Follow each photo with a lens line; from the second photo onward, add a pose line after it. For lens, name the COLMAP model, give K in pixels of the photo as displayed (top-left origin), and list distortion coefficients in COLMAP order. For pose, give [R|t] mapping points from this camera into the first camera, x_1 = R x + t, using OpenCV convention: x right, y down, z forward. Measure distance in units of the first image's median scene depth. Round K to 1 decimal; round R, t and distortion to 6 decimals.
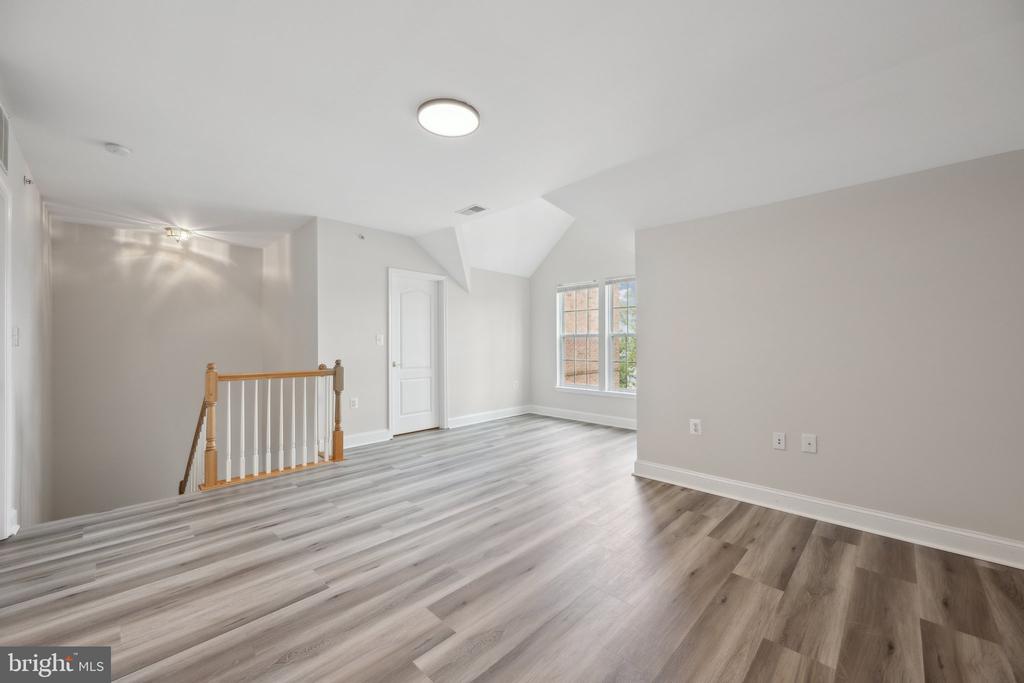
lens RADIAL K [[401.5, 0, 513.4], [0, 401.5, 341.8], [0, 0, 1]] dist [-0.000261, -0.000487]
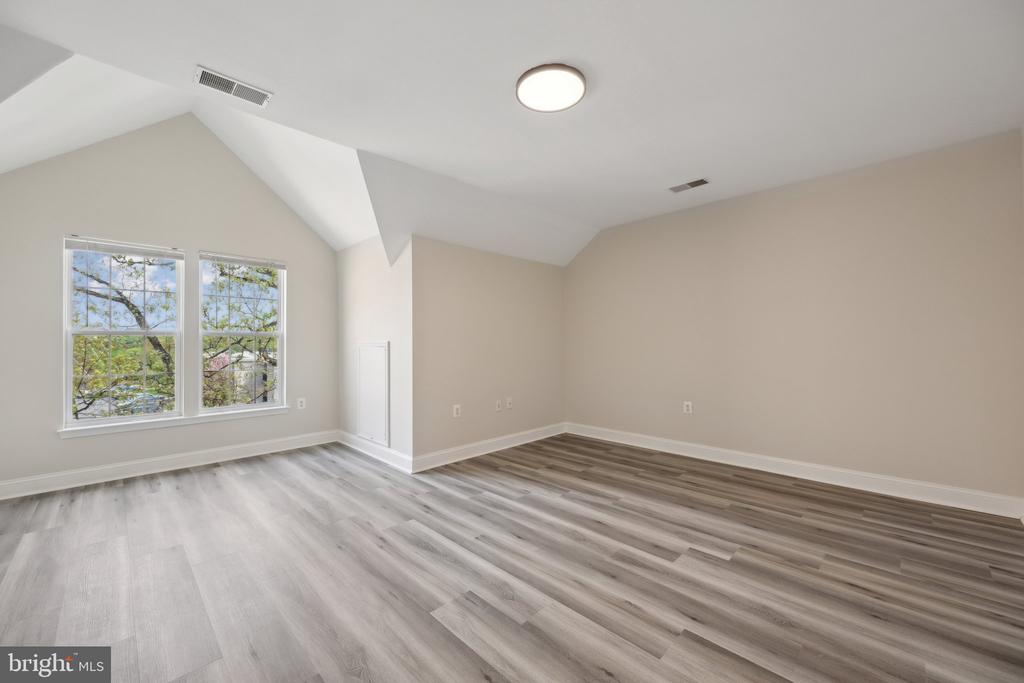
lens RADIAL K [[401.5, 0, 513.4], [0, 401.5, 341.3], [0, 0, 1]] dist [-0.000261, -0.000487]
pose [[0.007552, 0.009177, 0.999929, -1.077187], [0.002987, 0.999953, -0.009200, 0.011476], [-0.999967, 0.003056, 0.007524, 1.110000]]
